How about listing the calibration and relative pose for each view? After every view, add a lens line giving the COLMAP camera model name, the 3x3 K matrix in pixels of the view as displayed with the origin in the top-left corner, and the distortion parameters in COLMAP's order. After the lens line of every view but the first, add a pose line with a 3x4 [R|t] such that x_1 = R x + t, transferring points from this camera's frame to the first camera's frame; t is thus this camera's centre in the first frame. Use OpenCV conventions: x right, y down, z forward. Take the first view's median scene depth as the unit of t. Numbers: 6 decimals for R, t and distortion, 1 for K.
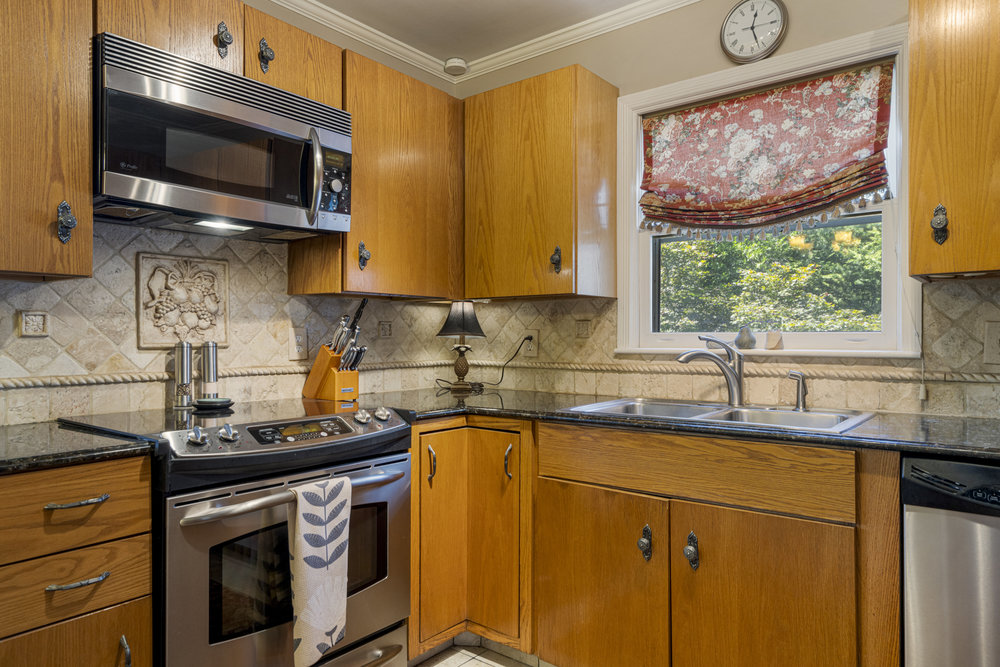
lens RADIAL K [[649.0, 0, 495.1], [0, 649.0, 340.7], [0, 0, 1]] dist [0.004314, 0.002408]
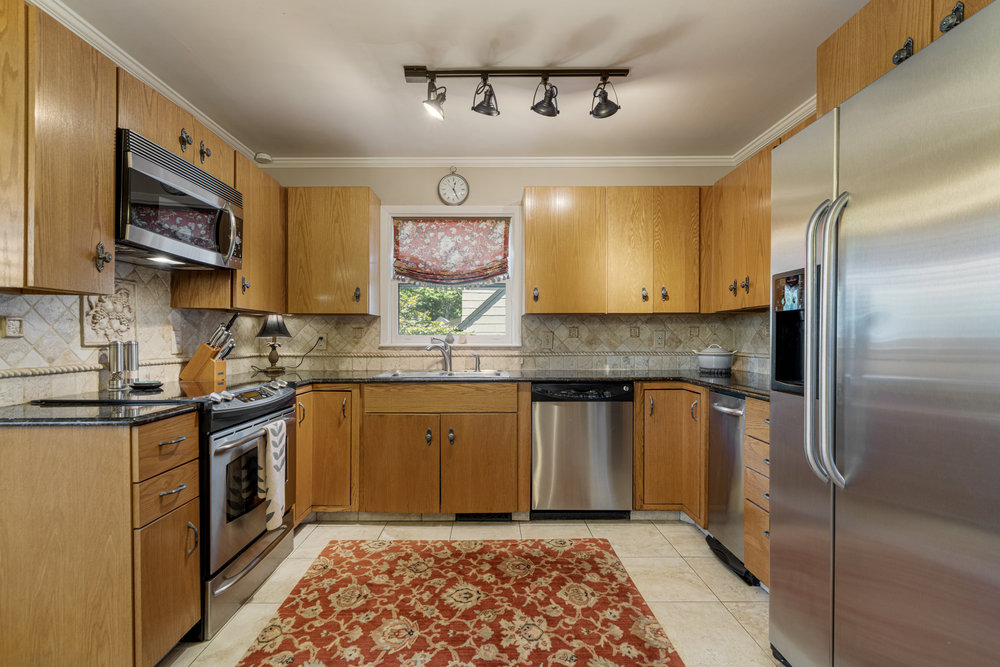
lens RADIAL K [[463.3, 0, 492.1], [0, 463.3, 341.1], [0, 0, 1]] dist [0.000280, 0.000988]
pose [[0.777210, -0.003720, 0.629230, -0.490281], [0.001708, 0.999991, 0.003803, -0.000532], [-0.629239, -0.001881, 0.777210, -0.255533]]
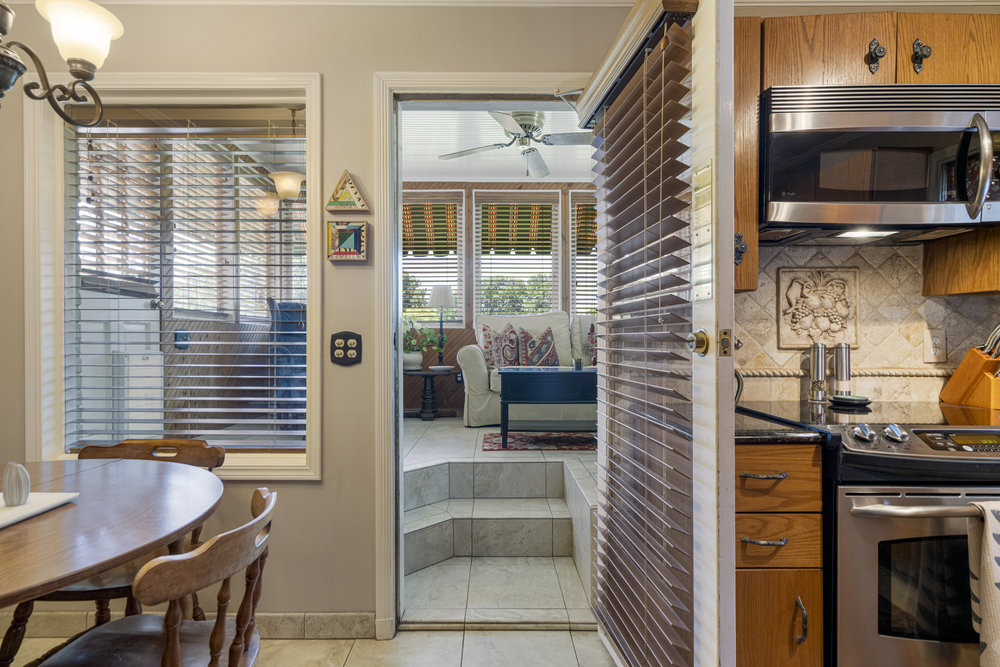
lens RADIAL K [[518.3, 0, 493.8], [0, 518.3, 340.5], [0, 0, 1]] dist [0.009233, -0.001860]
pose [[0.625961, 0.003949, -0.779844, -0.131237], [-0.004601, 0.999988, 0.001371, -0.001674], [0.779841, 0.002730, 0.625972, -0.003673]]
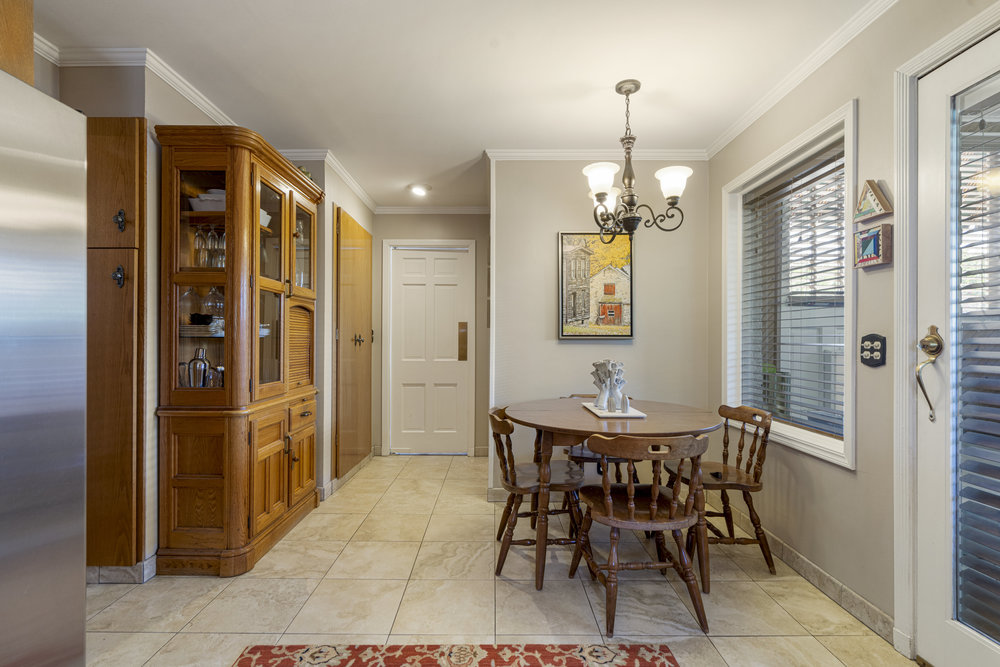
lens RADIAL K [[463.3, 0, 498.0], [0, 463.3, 338.5], [0, 0, 1]] dist [0.000280, 0.000988]
pose [[-0.778803, -0.002578, -0.627264, 0.065981], [-0.005161, 0.999984, 0.002298, -0.005210], [0.627248, 0.005027, -0.778804, 0.613284]]
